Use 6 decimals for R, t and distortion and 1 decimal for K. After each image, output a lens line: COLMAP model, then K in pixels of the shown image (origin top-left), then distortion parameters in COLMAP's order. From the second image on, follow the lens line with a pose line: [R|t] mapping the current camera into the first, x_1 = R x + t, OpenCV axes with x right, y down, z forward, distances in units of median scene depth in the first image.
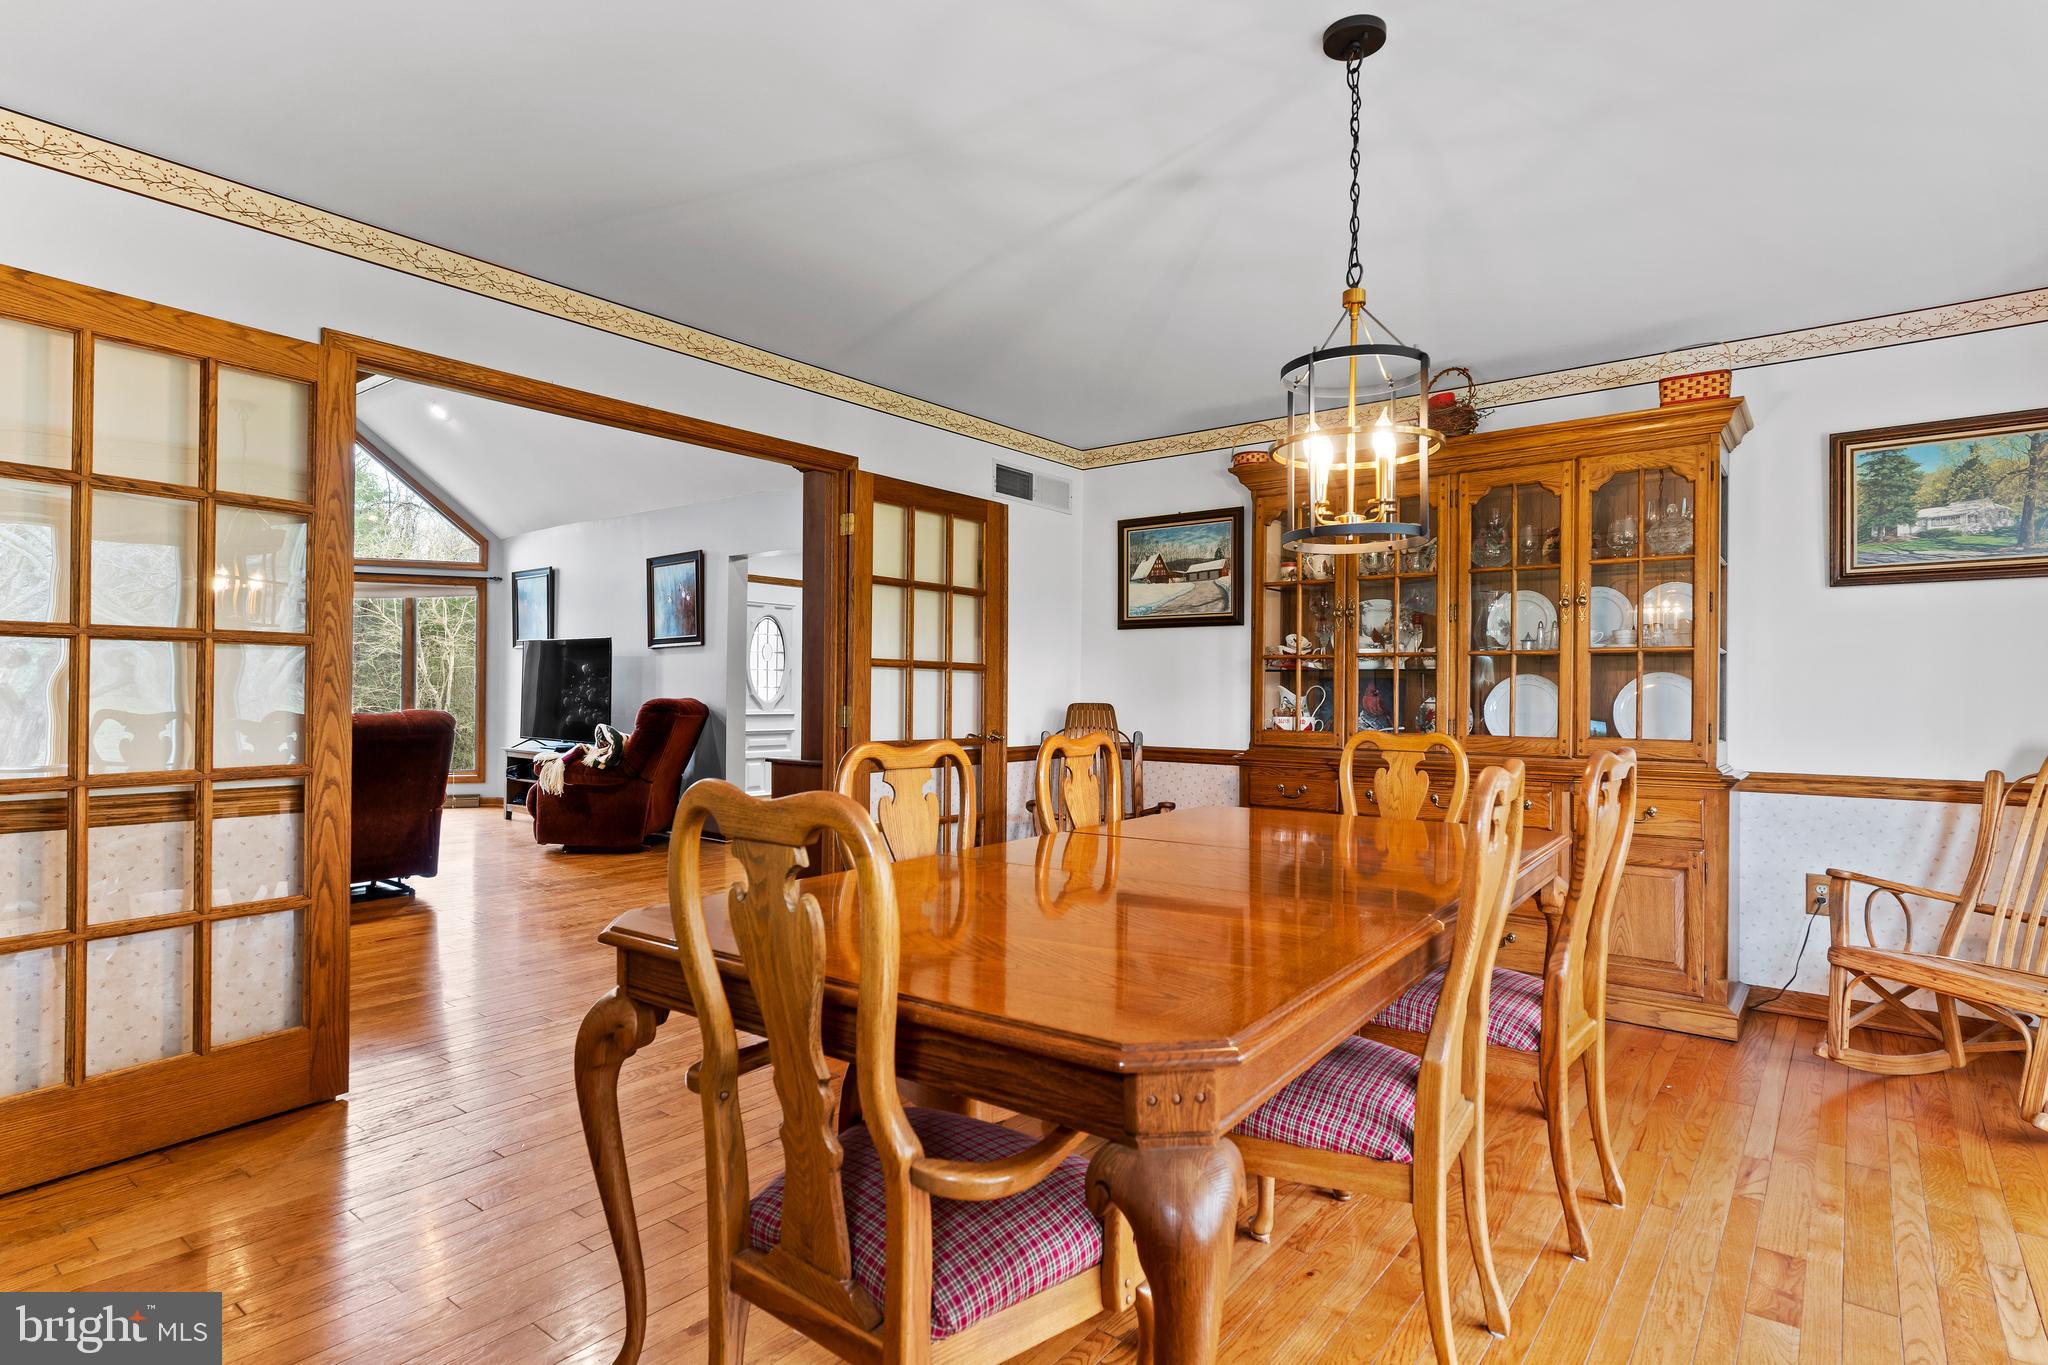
lens RADIAL K [[1055.5, 0, 1015.7], [0, 1055.5, 679.6], [0, 0, 1]] dist [-0.005680, 0.003882]
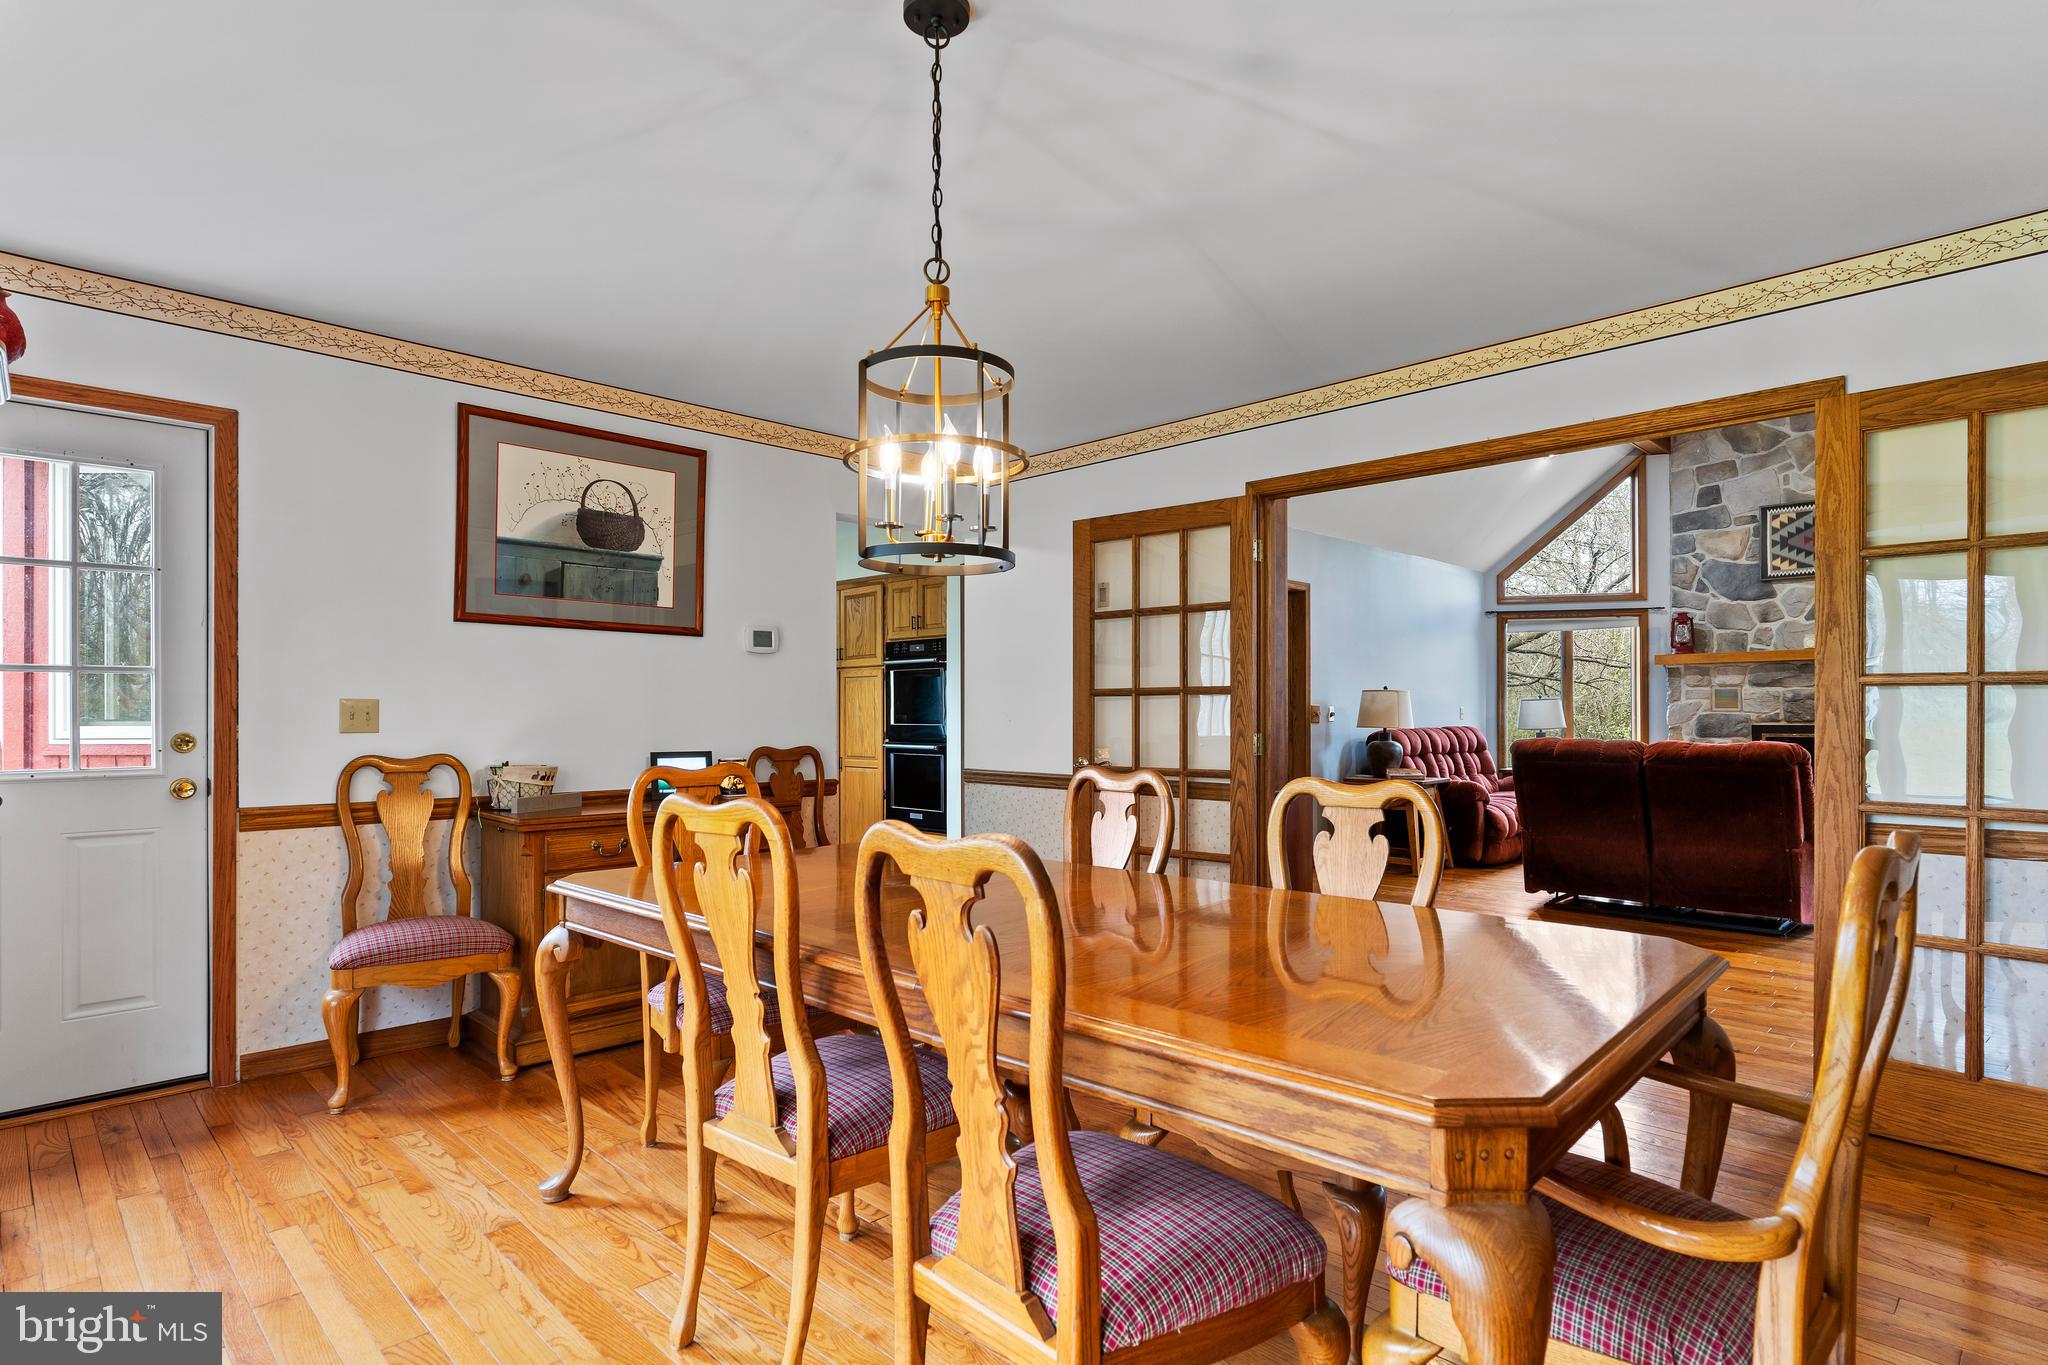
lens RADIAL K [[1055.5, 0, 1019.2], [0, 1055.5, 713.1], [0, 0, 1]] dist [-0.005680, 0.003882]
pose [[-0.113960, -0.008252, -0.993451, 0.287899], [0.012655, 0.999872, -0.009757, 0.002196], [0.993405, -0.013684, -0.113841, 0.275958]]
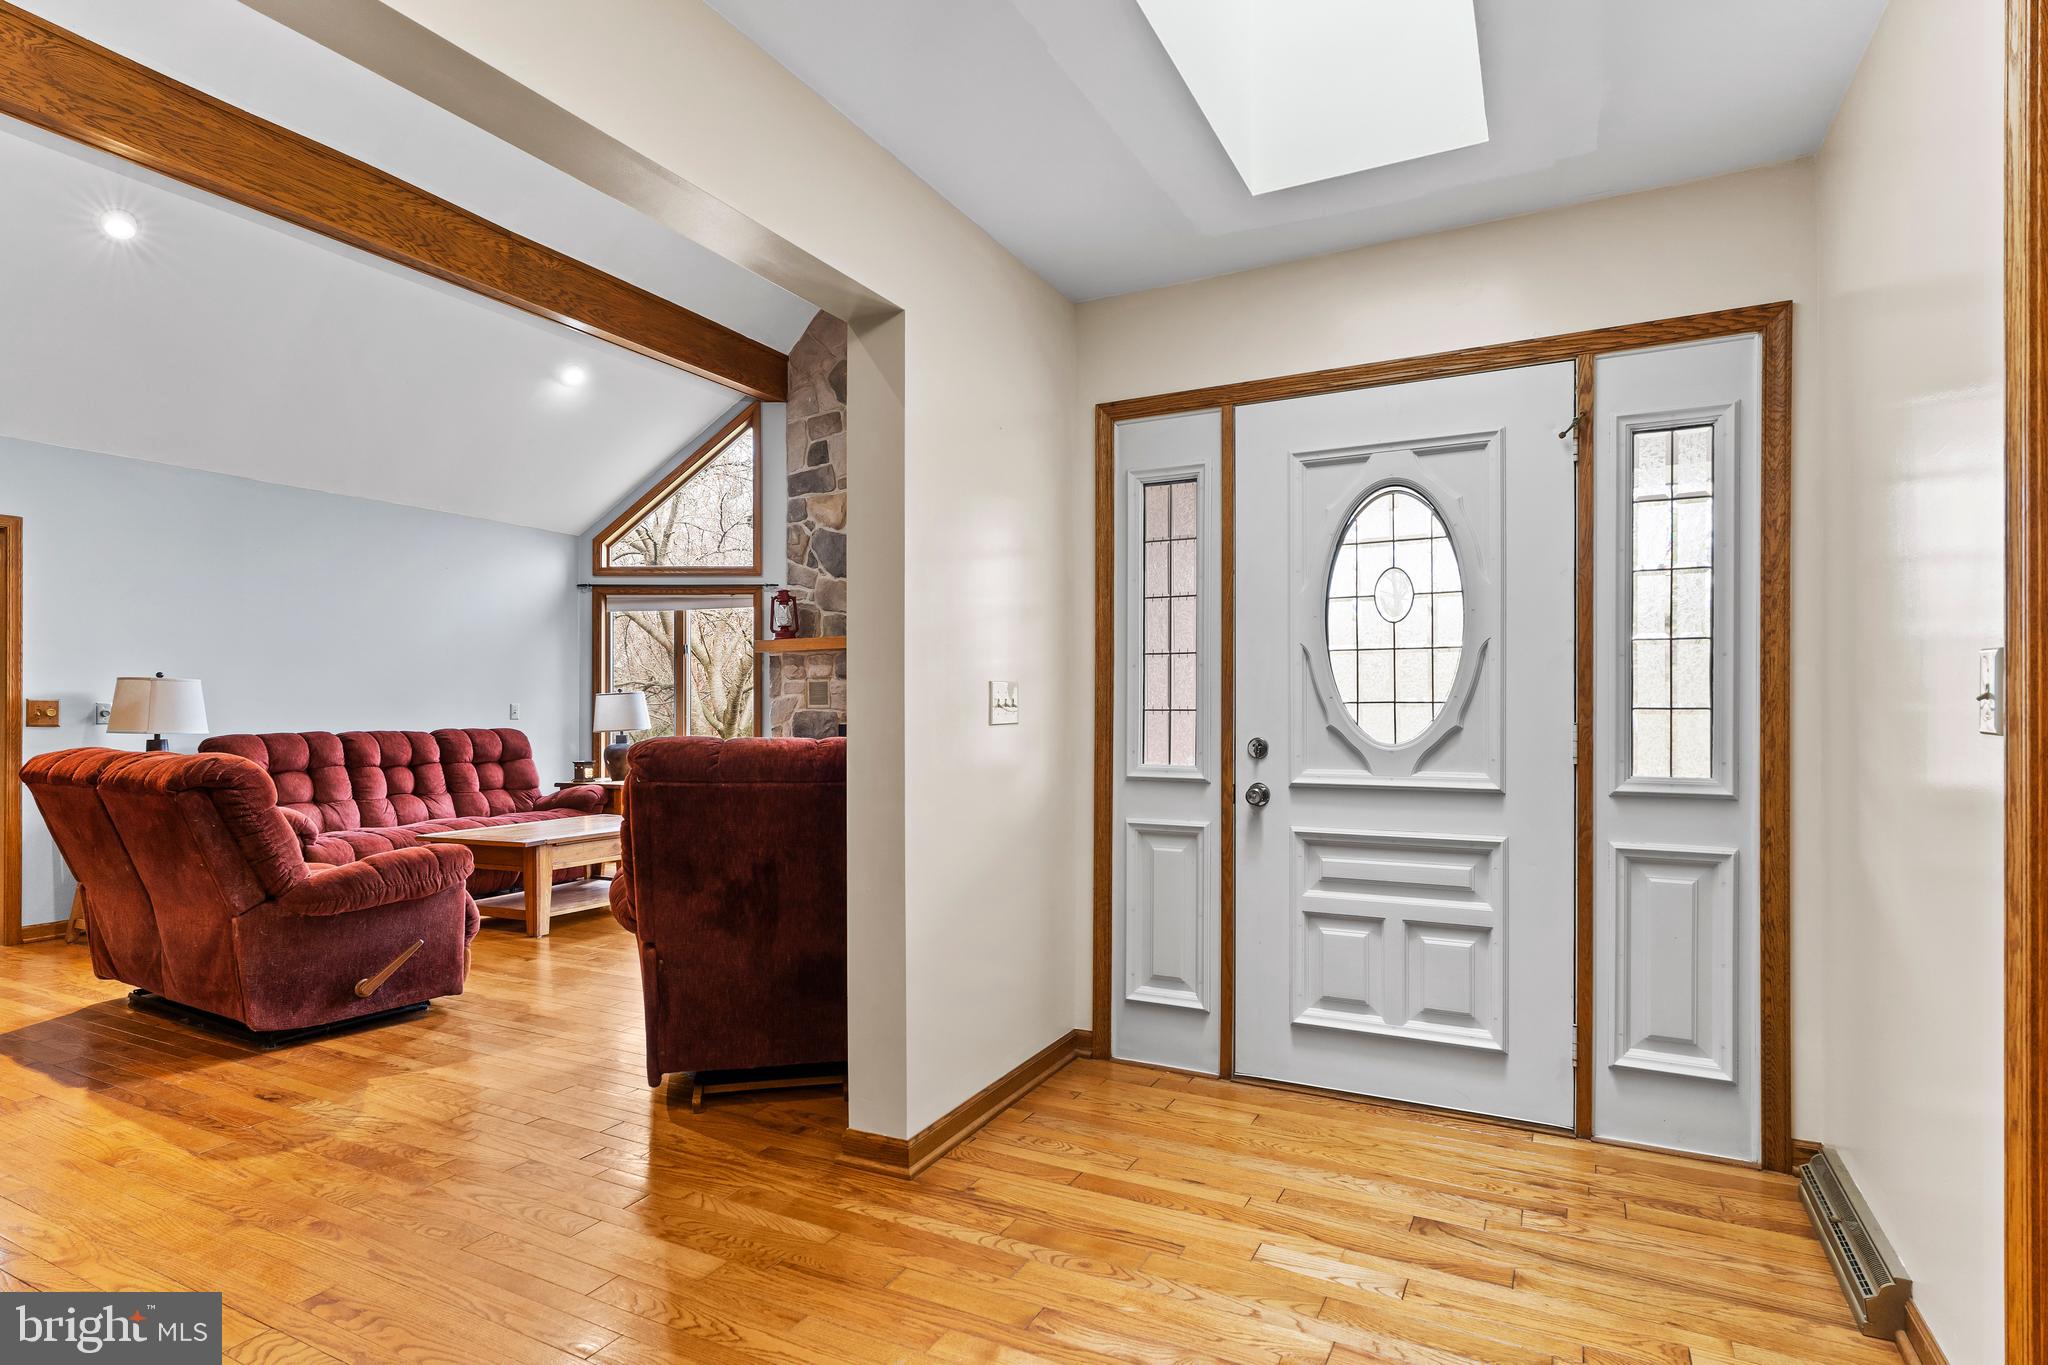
lens RADIAL K [[1055.5, 0, 1015.2], [0, 1055.5, 703.3], [0, 0, 1]] dist [-0.005680, 0.003882]
pose [[0.189120, -0.017103, -0.981805, 0.062648], [0.018045, 0.999740, -0.013939, 0.010306], [0.981788, -0.015080, 0.189380, 0.848213]]
